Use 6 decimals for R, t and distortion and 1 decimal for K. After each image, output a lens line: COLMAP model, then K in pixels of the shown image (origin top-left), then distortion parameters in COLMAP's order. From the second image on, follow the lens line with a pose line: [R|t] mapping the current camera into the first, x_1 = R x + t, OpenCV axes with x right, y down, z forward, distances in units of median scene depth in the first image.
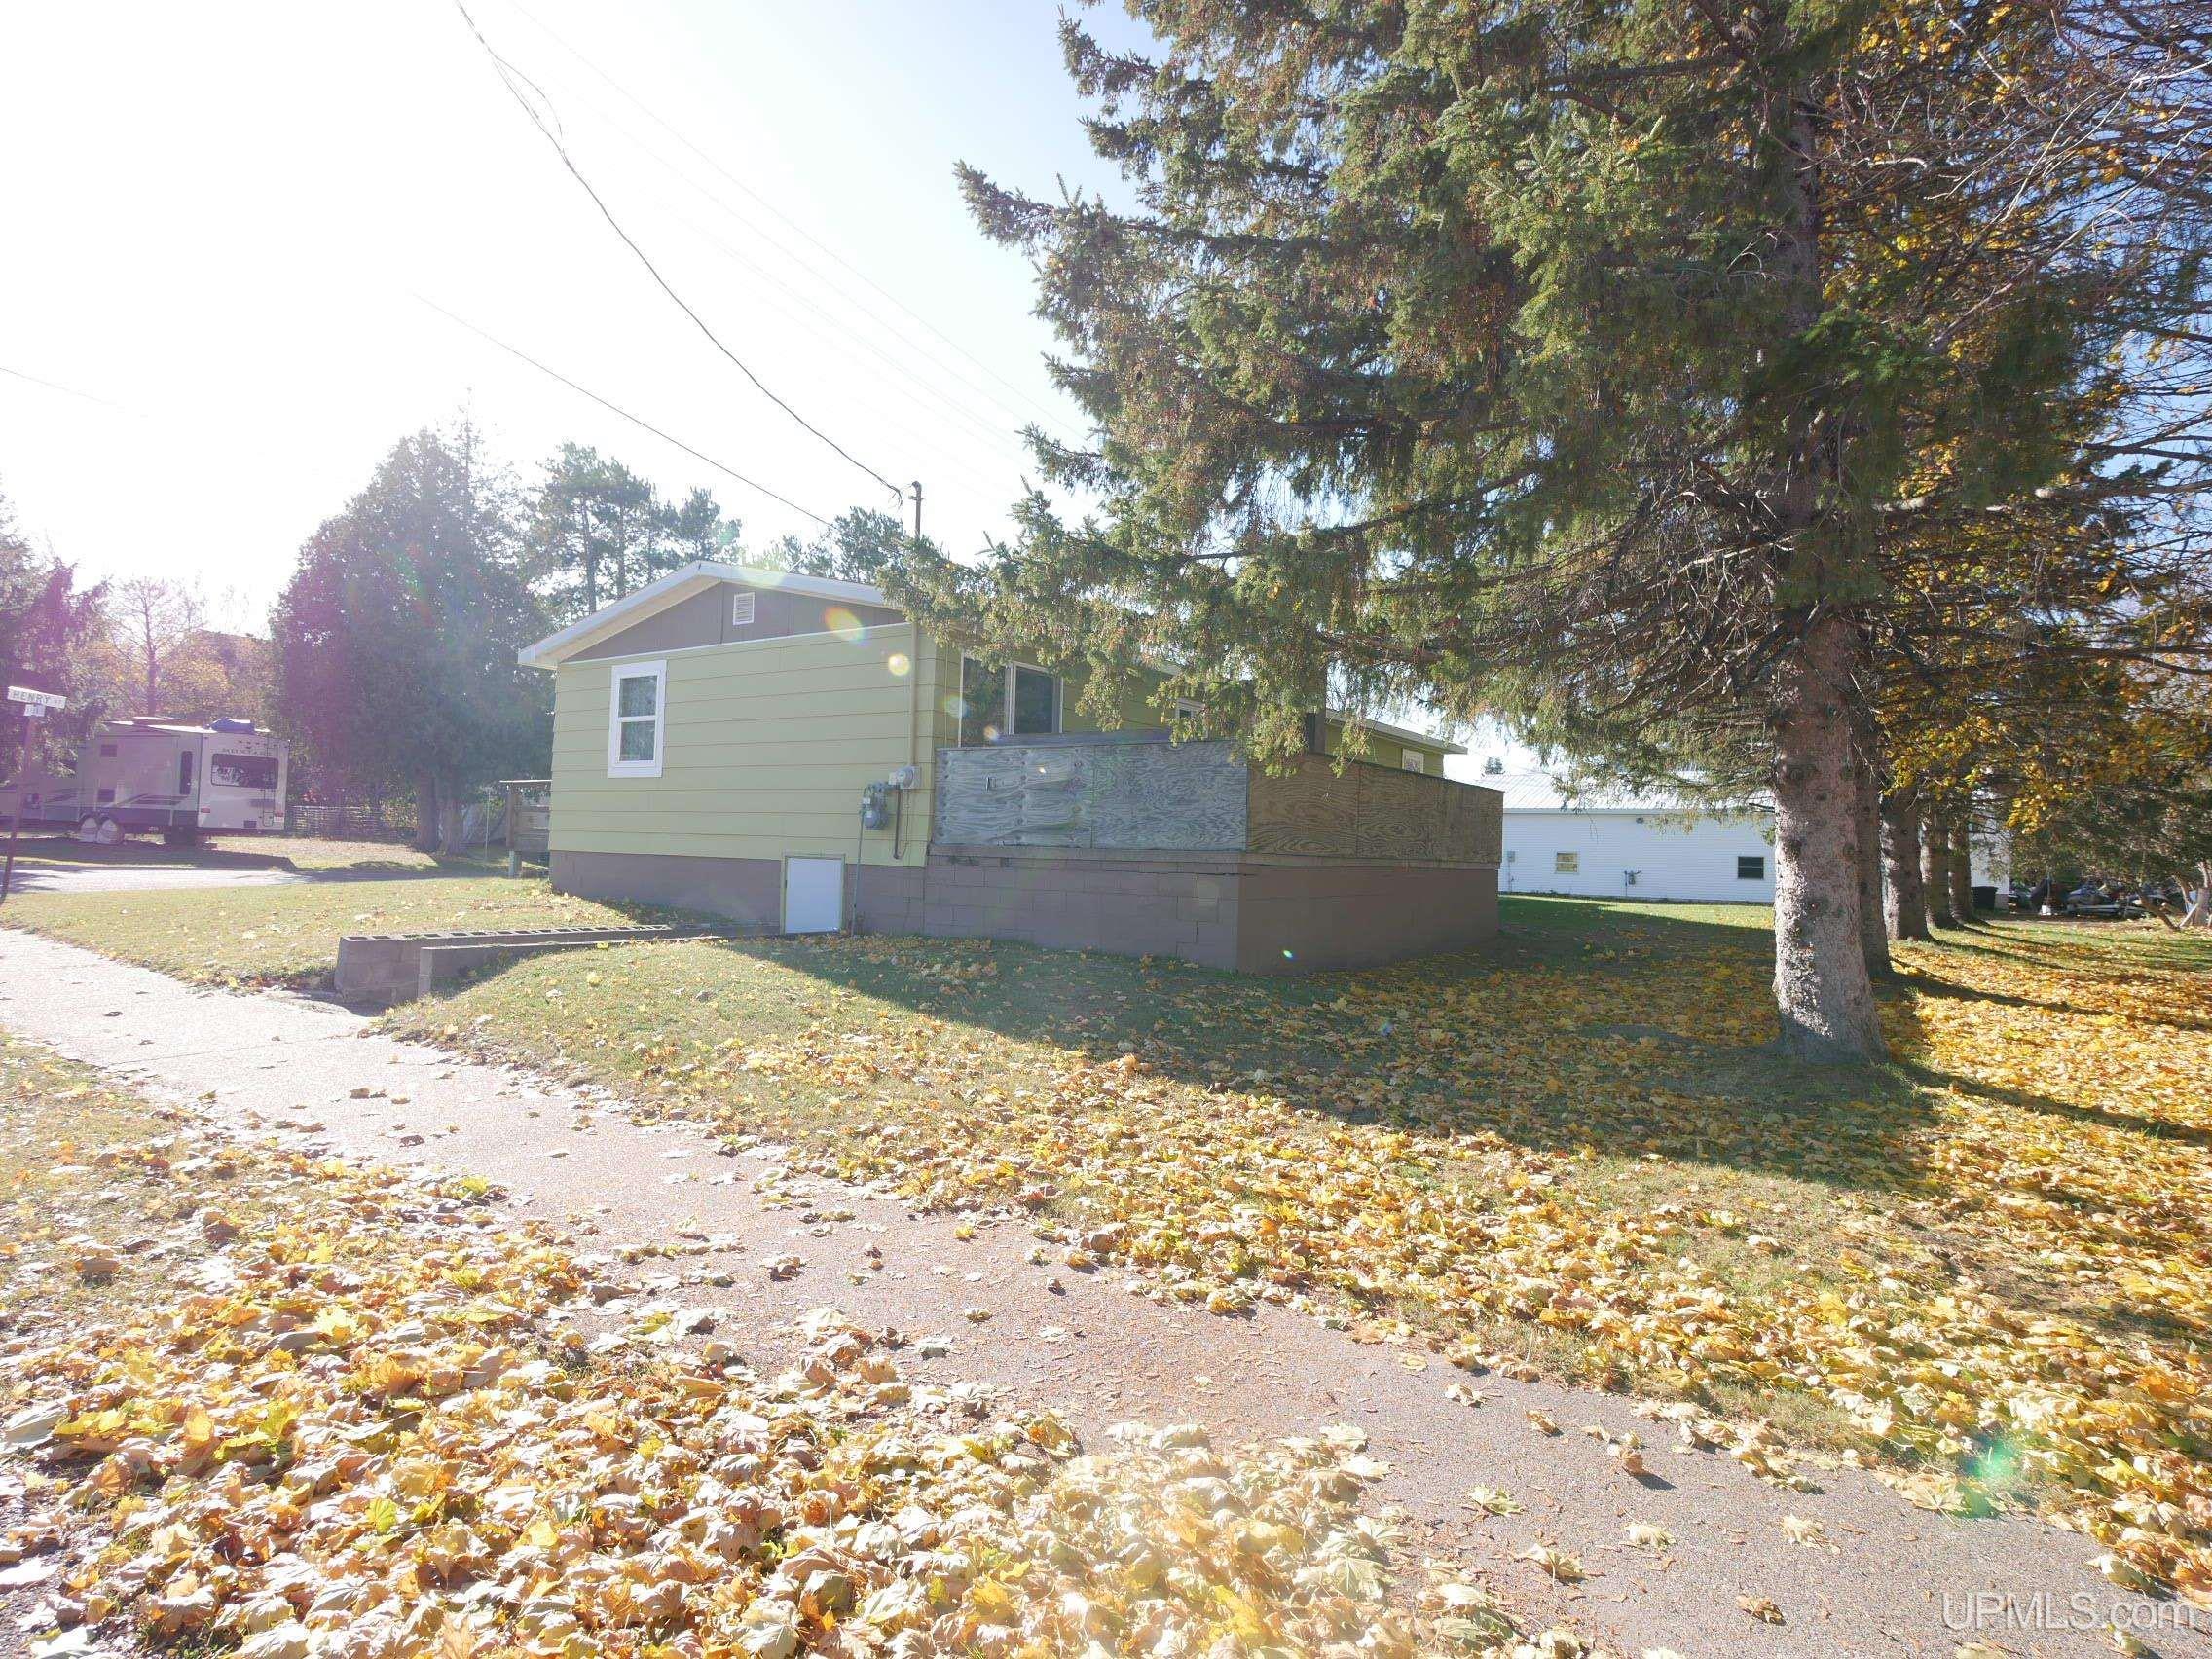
lens RADIAL K [[1172.4, 0, 1104.4], [0, 1172.4, 819.5], [0, 0, 1]] dist [0.000723, -0.000638]
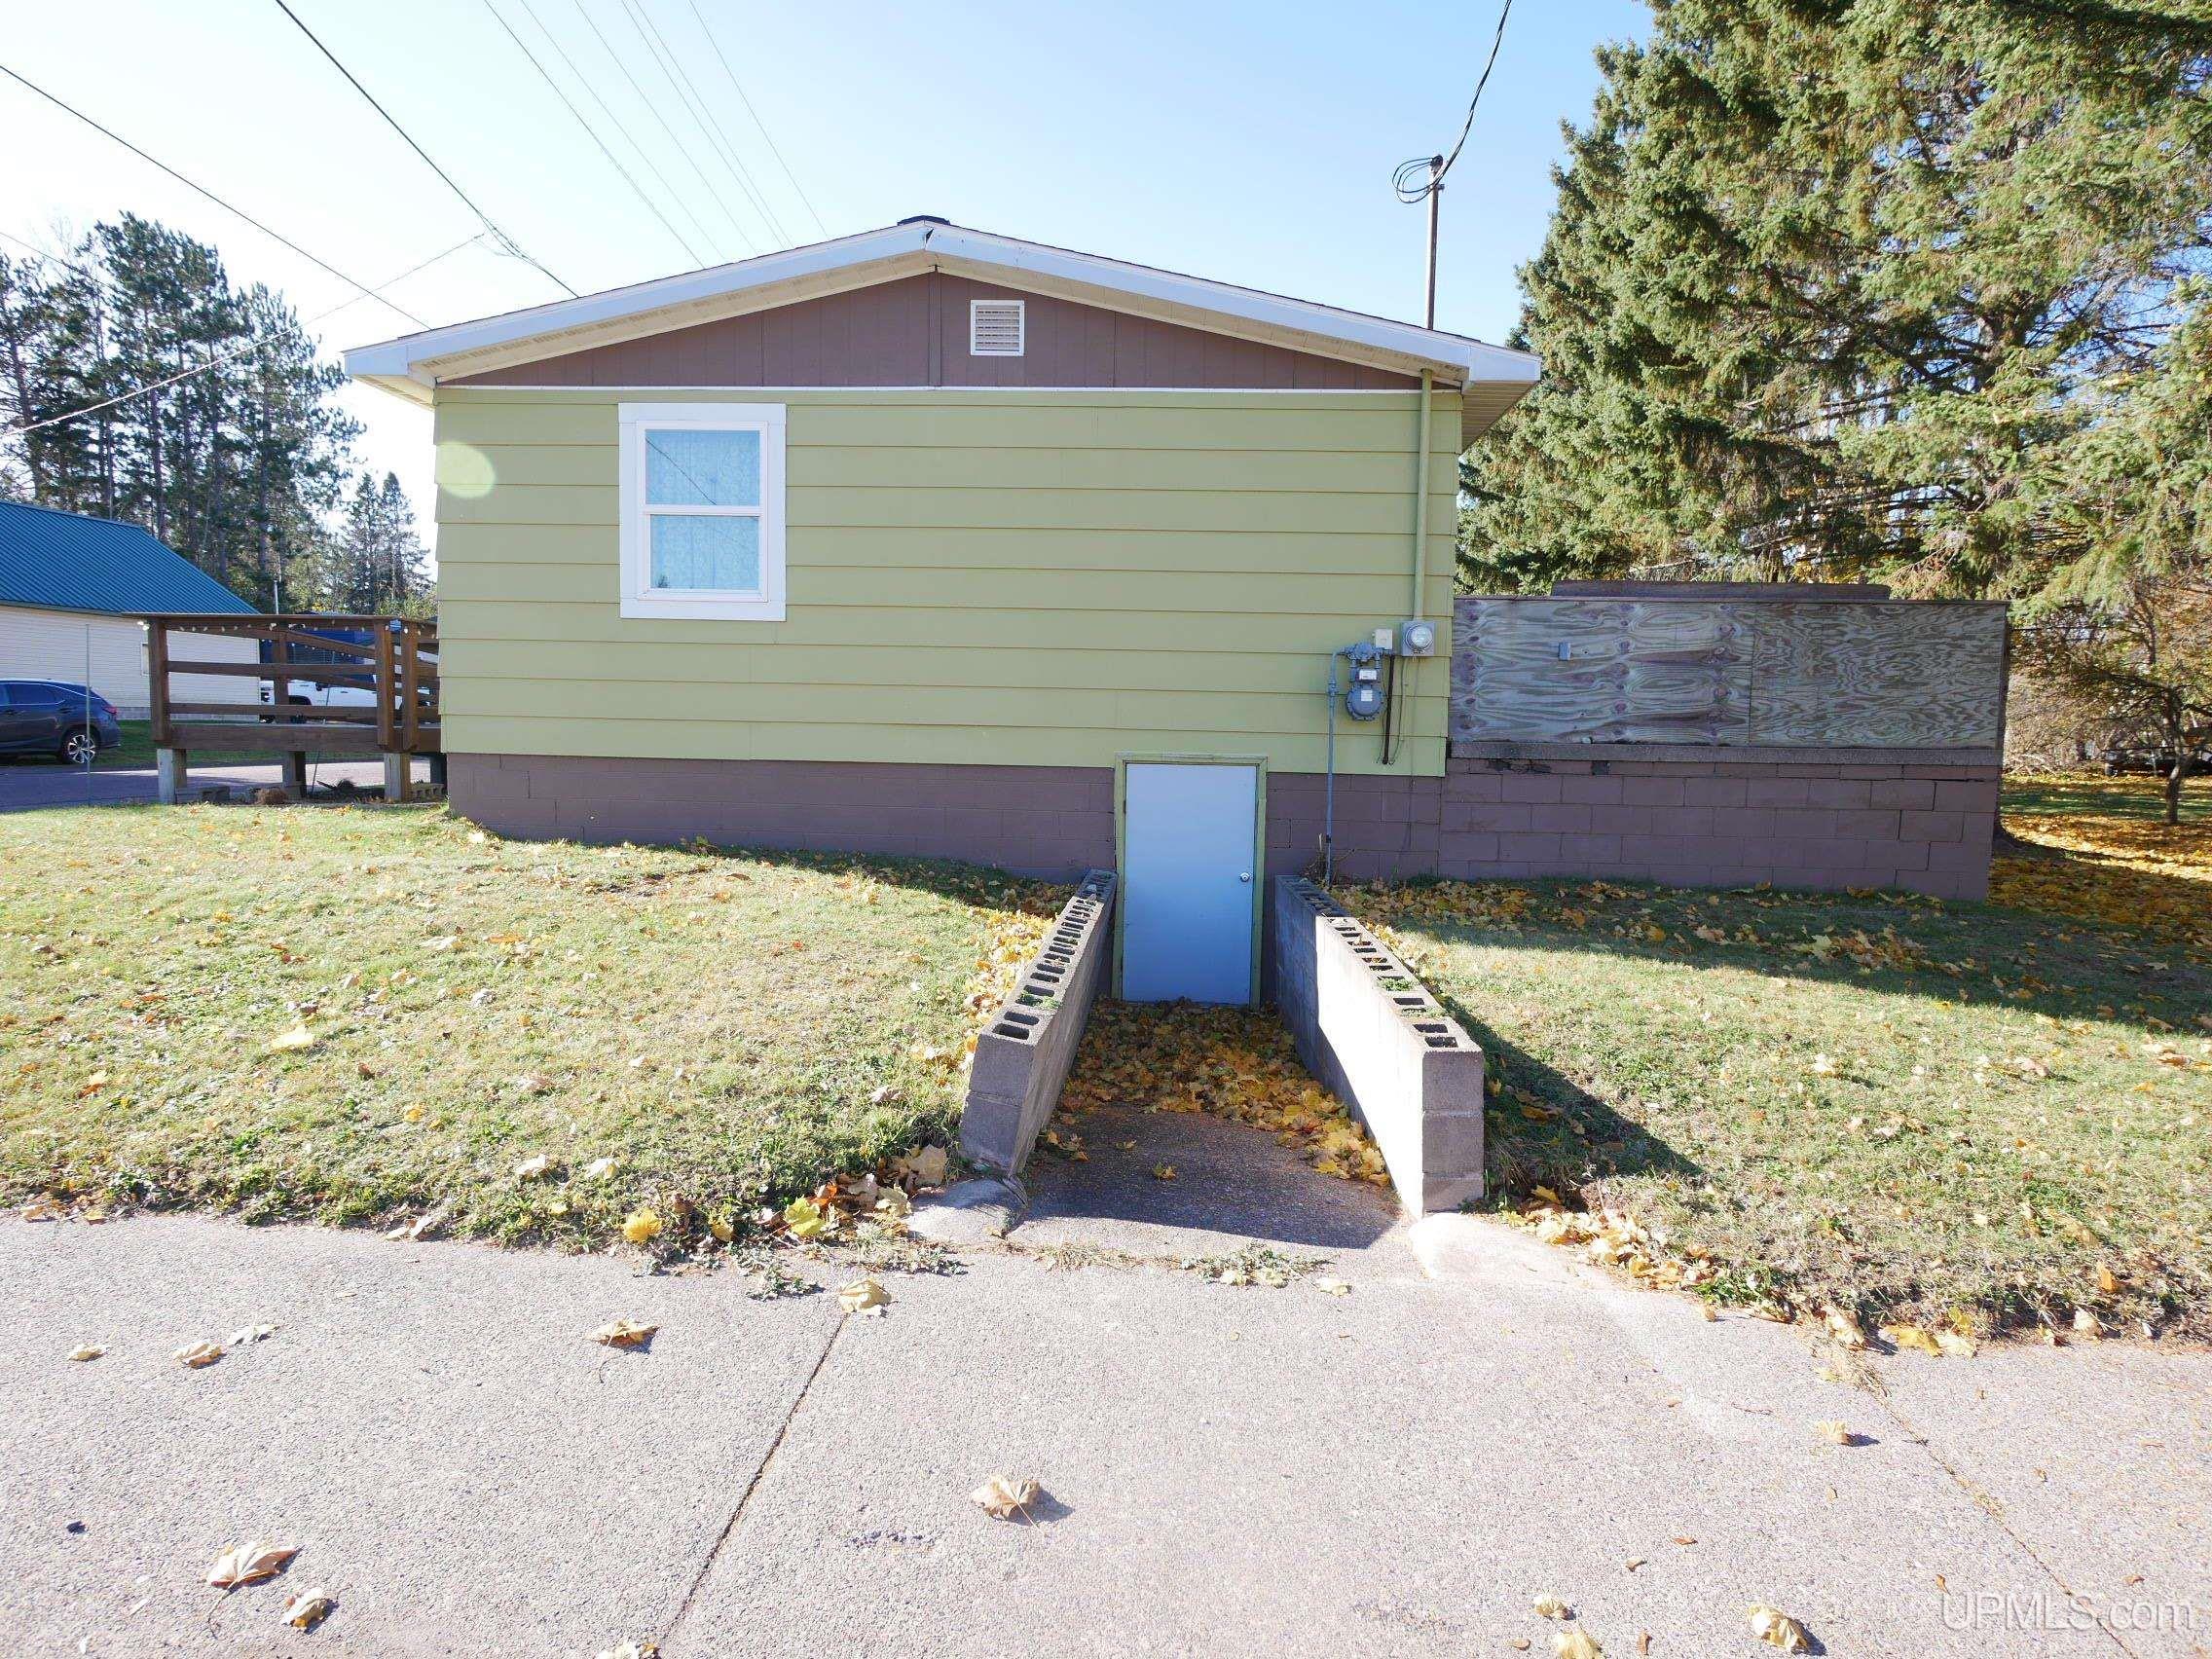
lens RADIAL K [[1172.4, 0, 1104.4], [0, 1172.4, 819.5], [0, 0, 1]] dist [0.000723, -0.000638]
pose [[0.856900, -0.056787, 0.512345, -0.646327], [-0.008186, 0.992289, 0.123674, -0.015159], [-0.515417, -0.110170, 0.849828, 0.524769]]
